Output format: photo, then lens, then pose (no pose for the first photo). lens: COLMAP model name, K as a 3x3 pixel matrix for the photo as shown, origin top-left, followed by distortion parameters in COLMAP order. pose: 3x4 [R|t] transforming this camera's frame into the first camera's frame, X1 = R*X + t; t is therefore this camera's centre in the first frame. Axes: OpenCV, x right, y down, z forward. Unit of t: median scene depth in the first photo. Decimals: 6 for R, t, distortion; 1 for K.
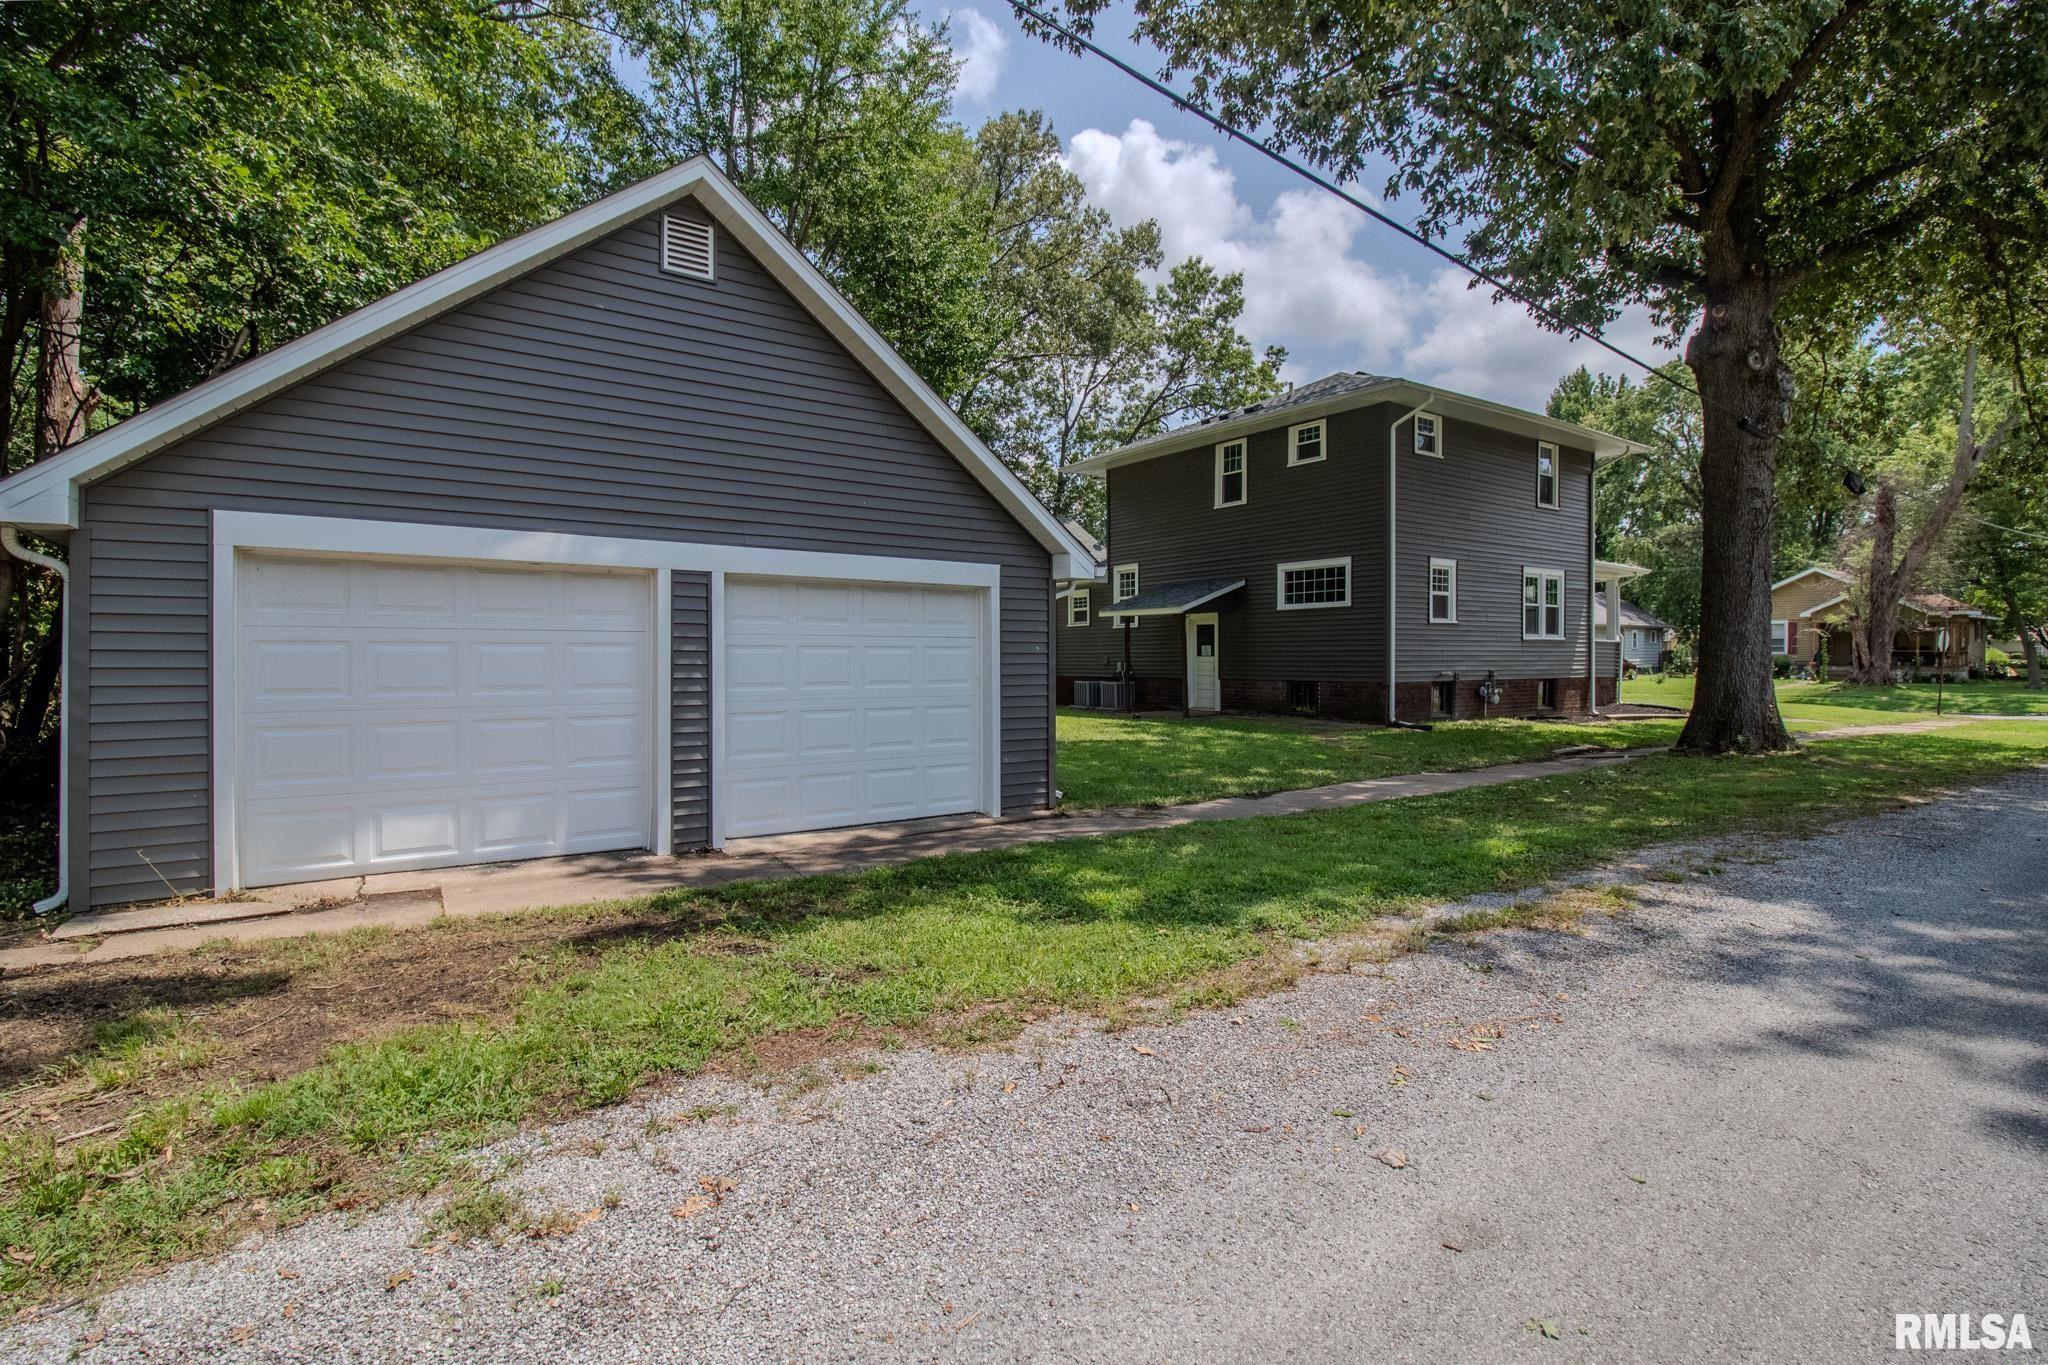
lens RADIAL K [[980.9, 0, 1031.5], [0, 980.9, 674.8], [0, 0, 1]] dist [-0.000780, -0.021038]
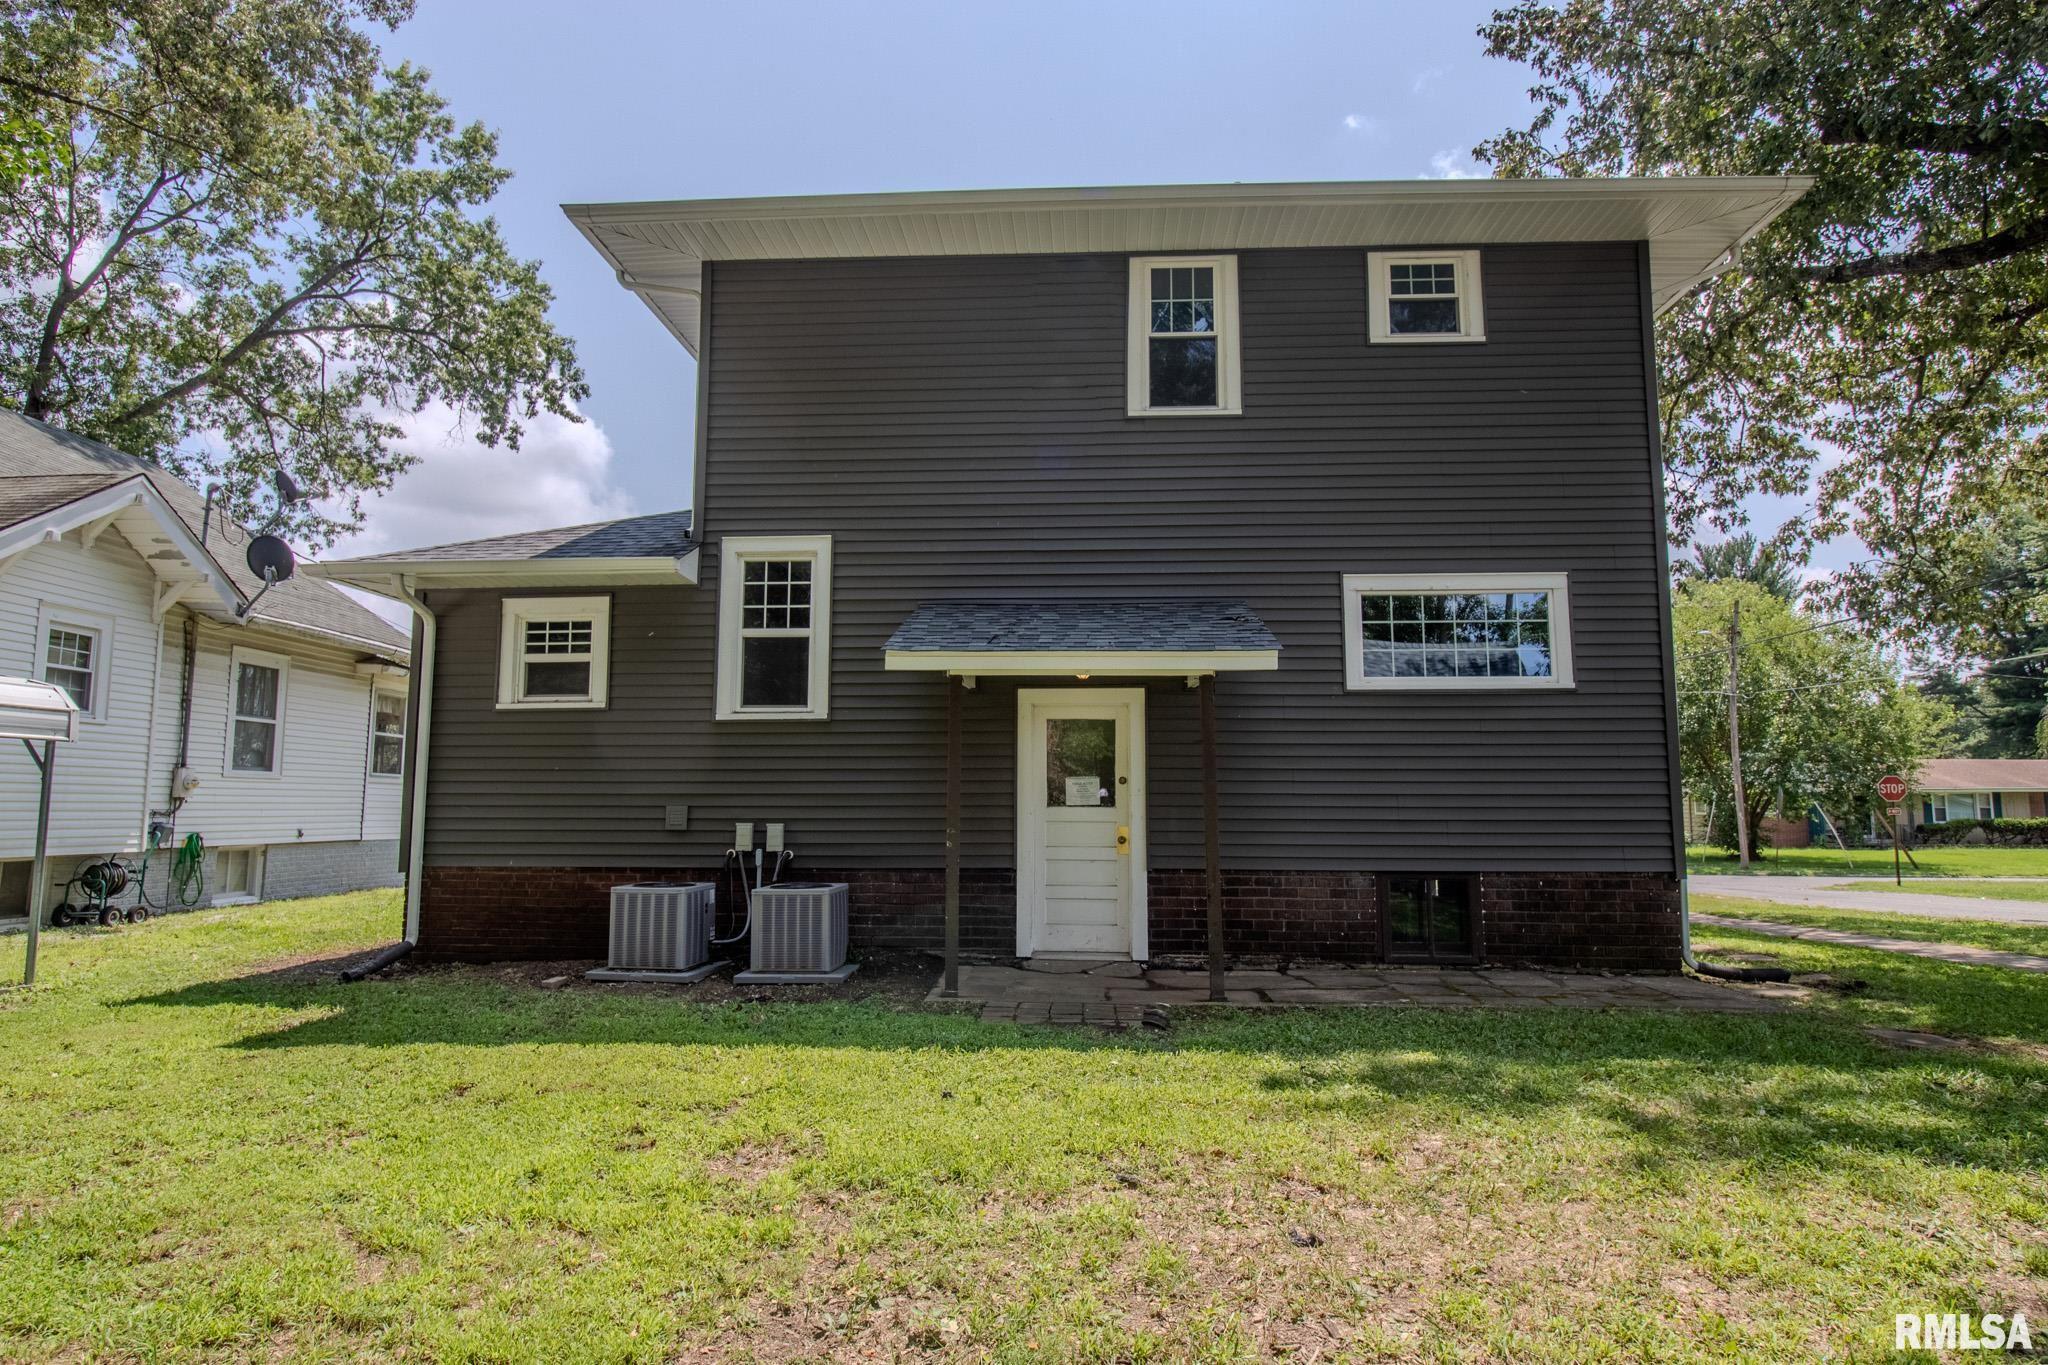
lens RADIAL K [[1150.8, 0, 1024.0], [0, 1150.8, 682.5], [0, 0, 1]] dist [0.004727, -0.015721]
pose [[0.631763, 0.086785, 0.770288, -0.172774], [0.007529, 0.992979, -0.118050, -0.014611], [-0.775125, 0.080379, 0.626675, 0.758756]]
